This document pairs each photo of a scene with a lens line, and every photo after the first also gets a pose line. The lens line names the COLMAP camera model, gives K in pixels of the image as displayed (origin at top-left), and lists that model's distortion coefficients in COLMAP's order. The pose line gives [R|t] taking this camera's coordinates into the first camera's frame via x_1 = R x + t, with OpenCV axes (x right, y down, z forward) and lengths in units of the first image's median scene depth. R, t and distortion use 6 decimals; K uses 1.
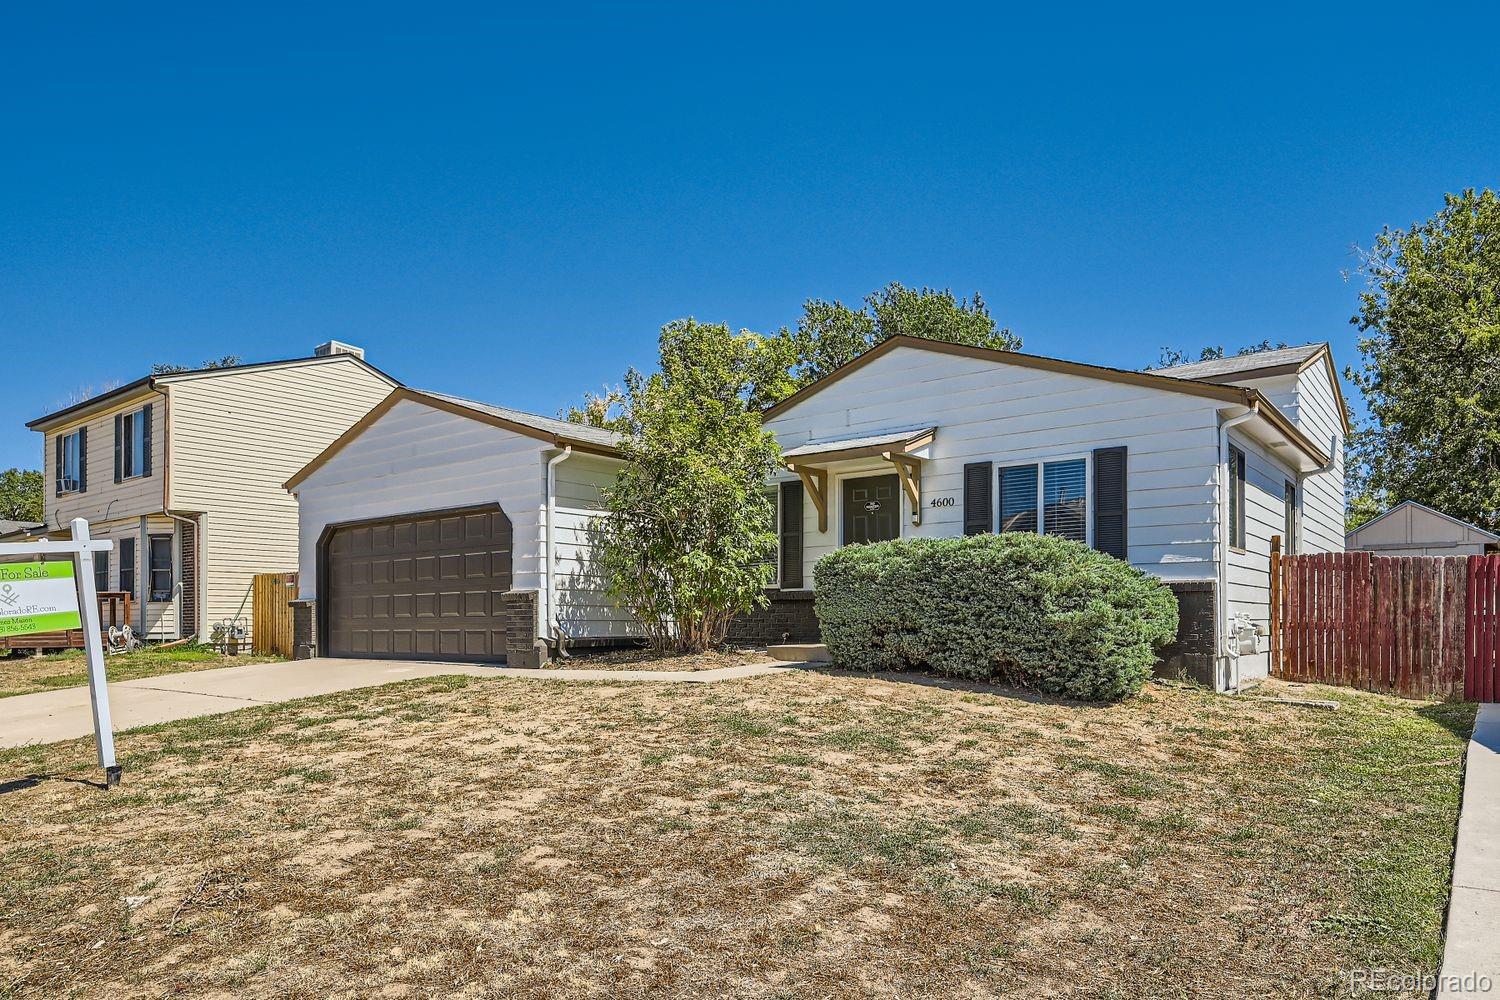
lens RADIAL K [[1742.2, 0, 750.0], [0, 1742.2, 500.0], [0, 0, 1]] dist [-0.005019, -0.001075]
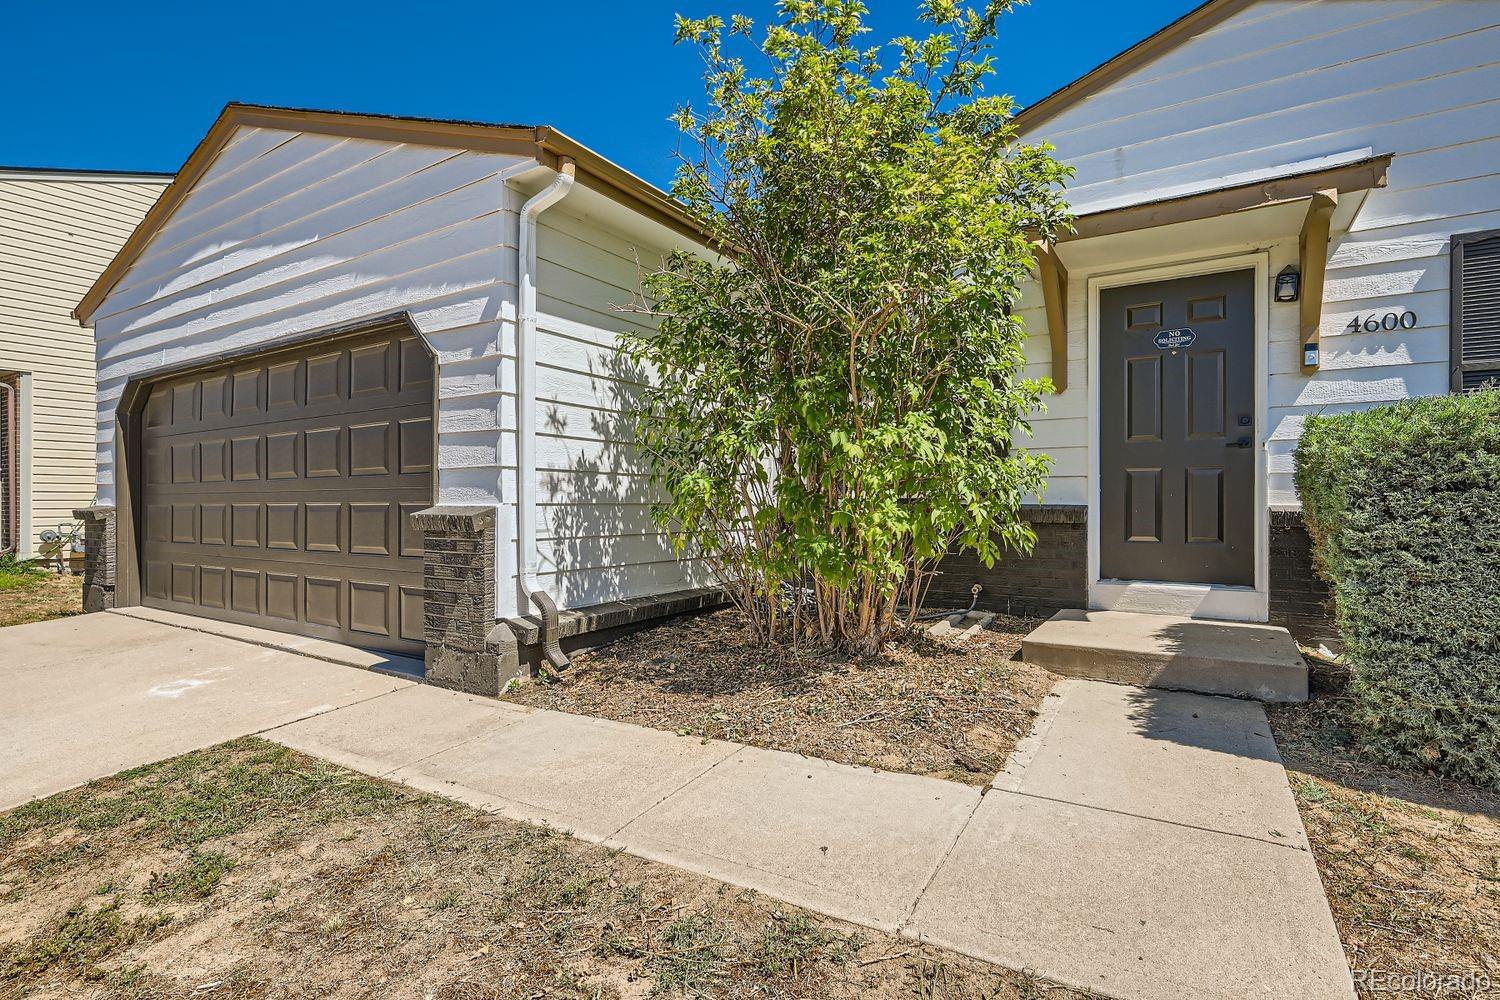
lens RADIAL K [[1269.7, 0, 750.0], [0, 1269.7, 500.0], [0, 0, 1]] dist [-0.008244, -0.003497]
pose [[0.997978, 0.009368, 0.062869, -0.078403], [-0.013665, 0.997573, 0.068269, 0.027854], [-0.062077, -0.068990, 0.995684, 0.680111]]
